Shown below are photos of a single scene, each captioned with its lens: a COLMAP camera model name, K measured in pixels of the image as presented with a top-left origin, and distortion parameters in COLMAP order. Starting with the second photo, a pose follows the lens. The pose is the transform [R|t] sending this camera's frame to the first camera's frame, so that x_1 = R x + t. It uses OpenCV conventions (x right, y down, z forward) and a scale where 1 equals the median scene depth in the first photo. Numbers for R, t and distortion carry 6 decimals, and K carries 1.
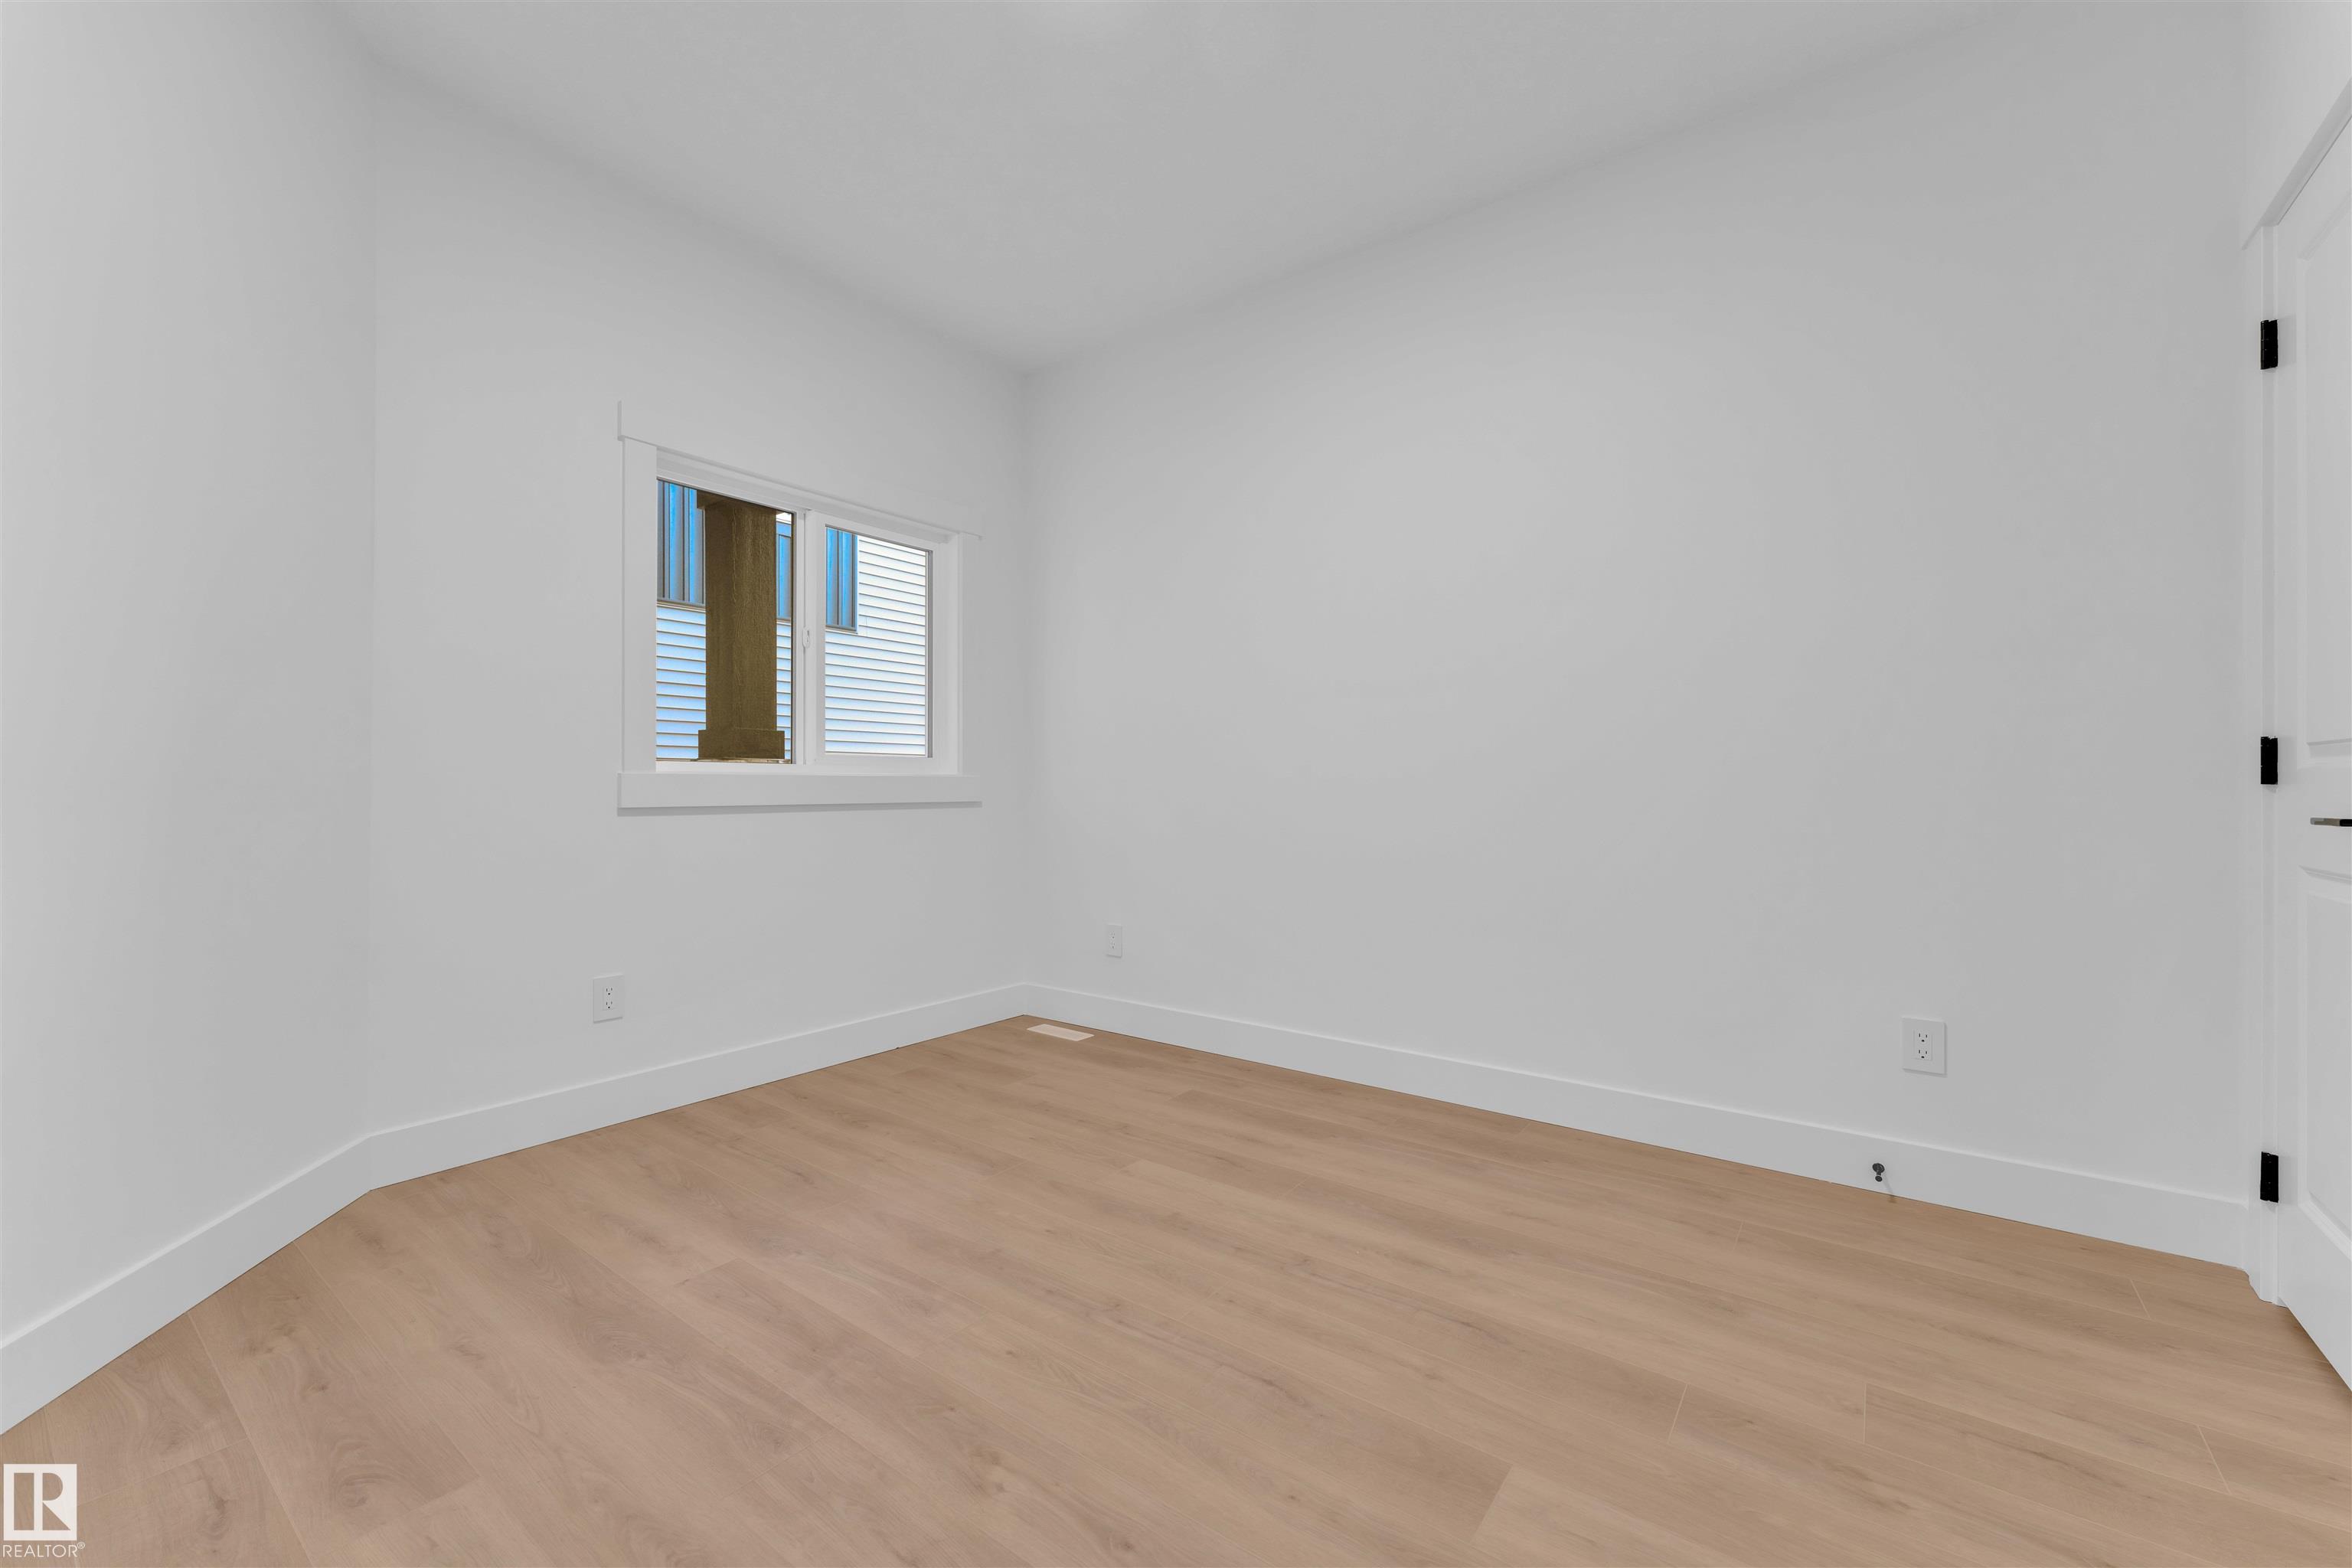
lens RADIAL K [[942.5, 0, 1172.5], [0, 942.5, 785.4], [0, 0, 1]] dist [0.000549, 0.000491]
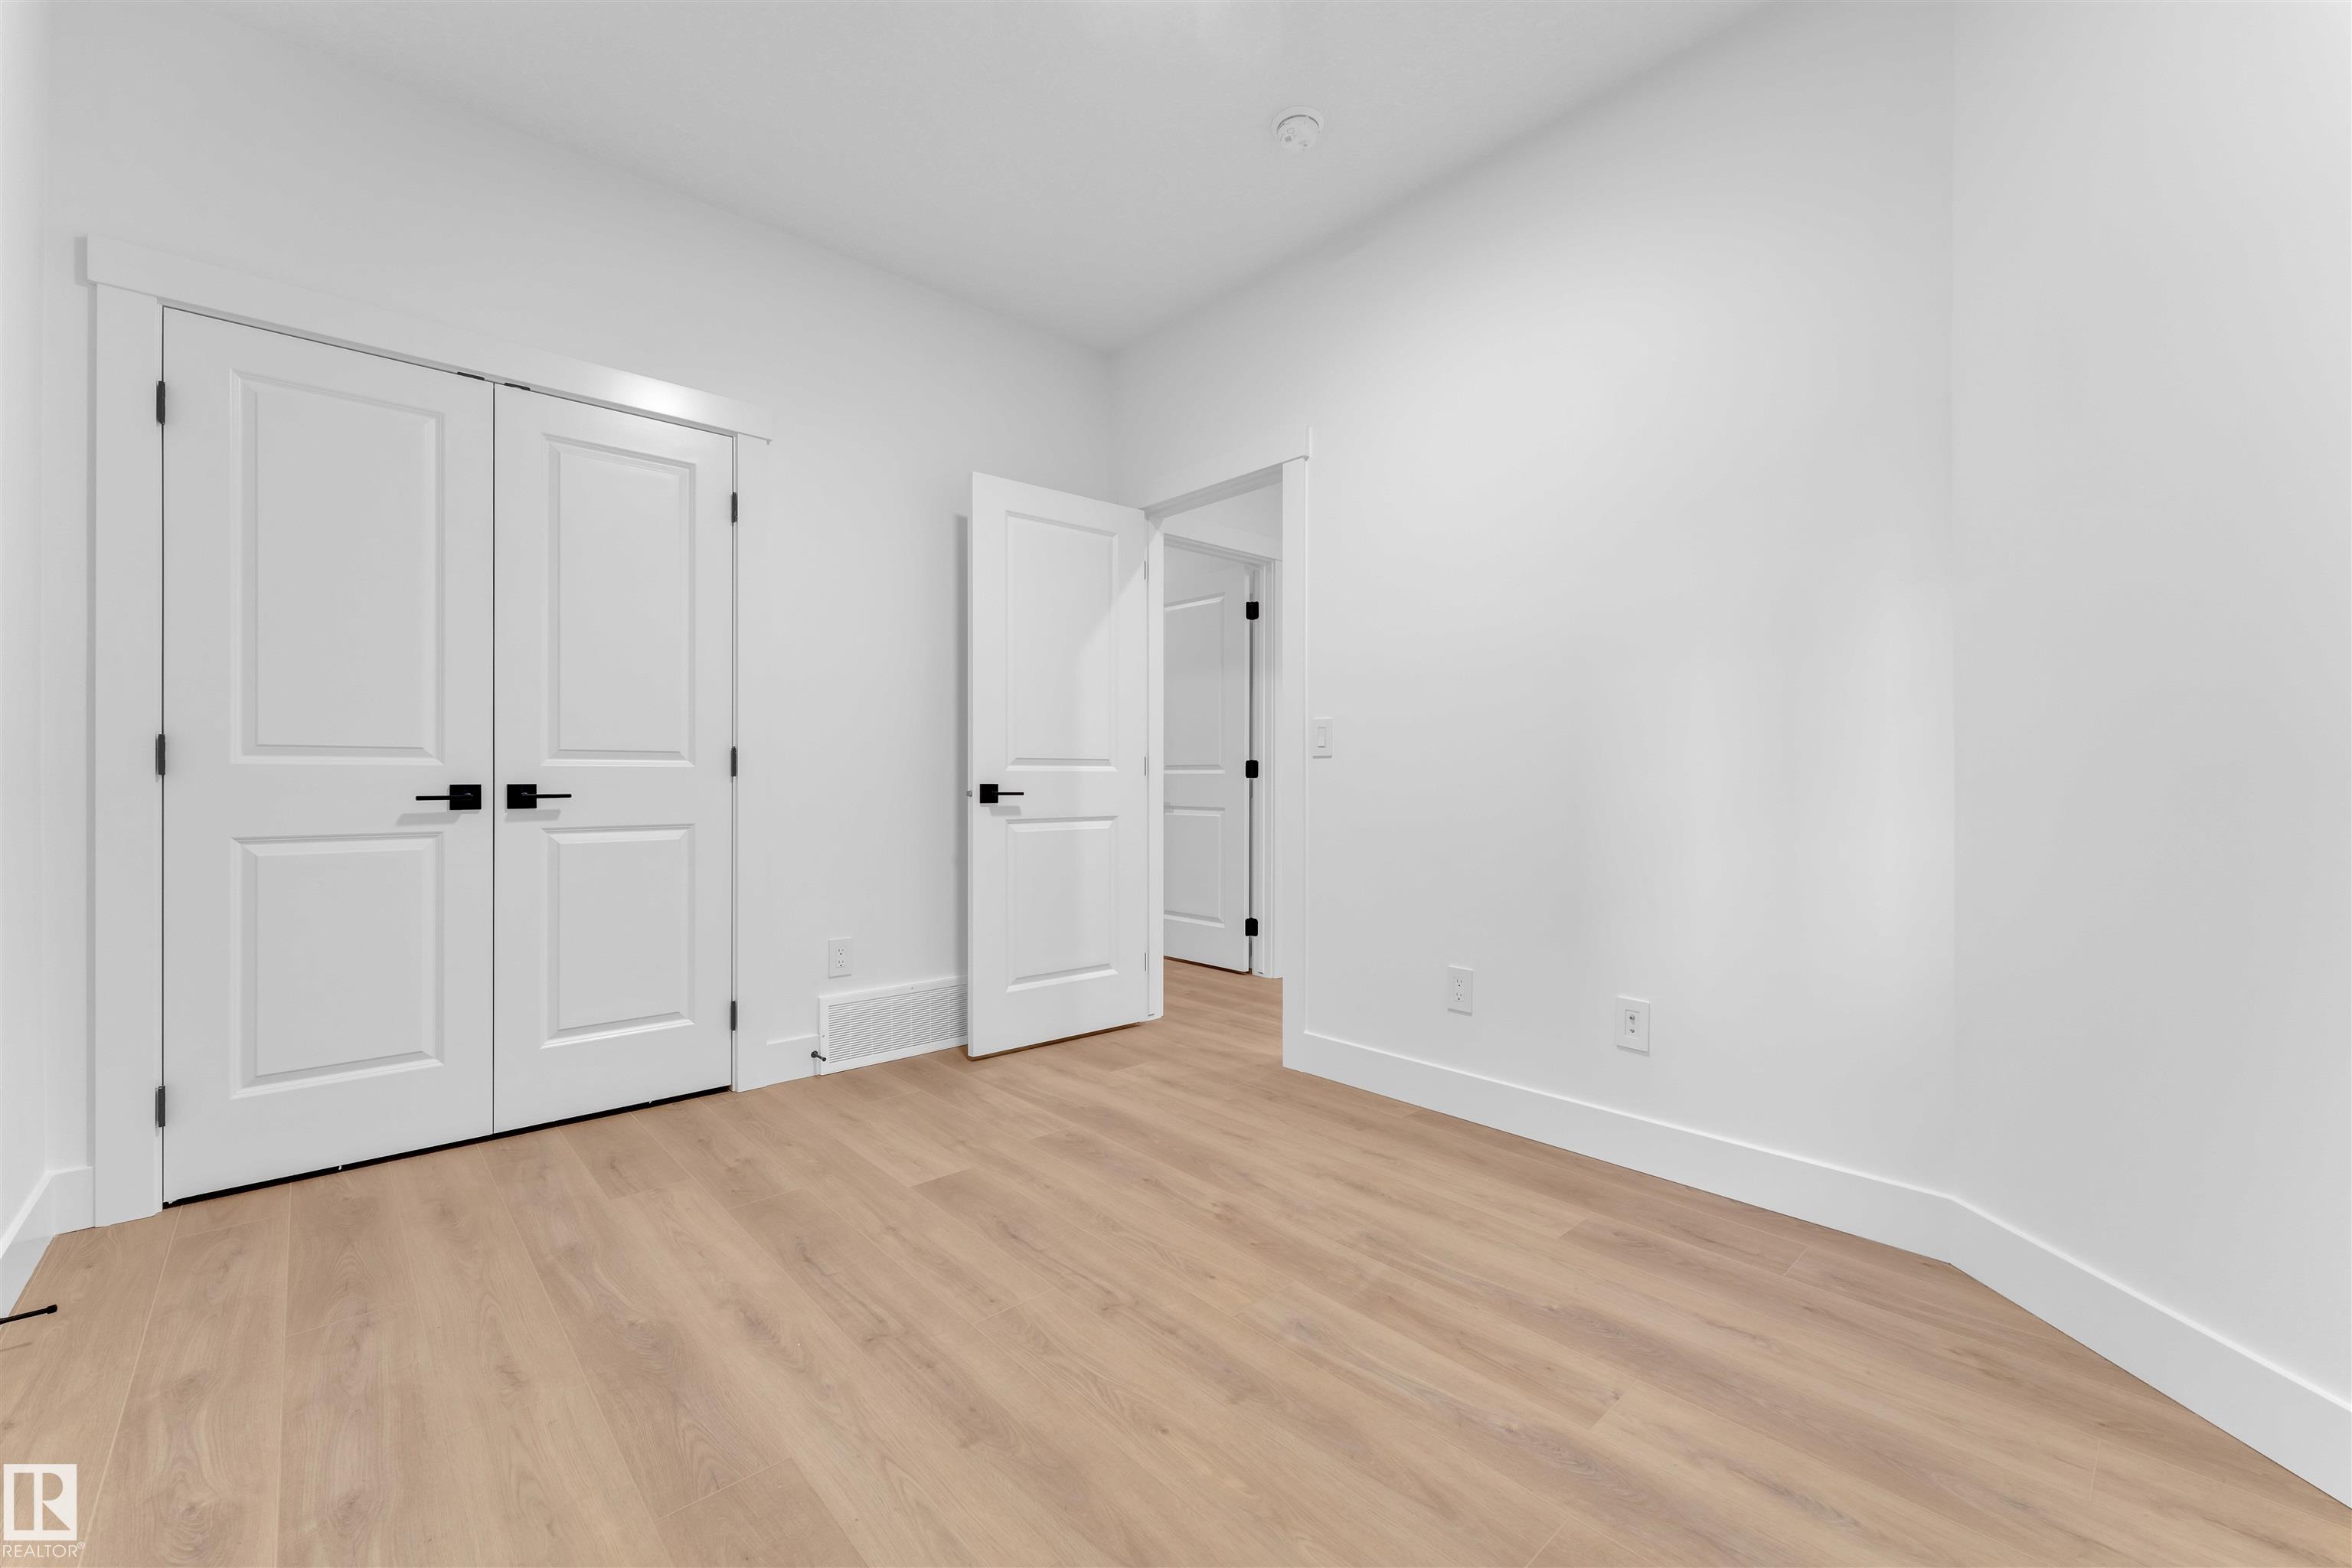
lens RADIAL K [[942.5, 0, 1172.5], [0, 942.5, 785.4], [0, 0, 1]] dist [0.000549, 0.000491]
pose [[-0.982583, -0.003797, 0.185787, -0.321572], [-0.002460, 0.999969, 0.007424, 0.000255], [-0.185810, 0.006838, -0.982562, 2.041115]]
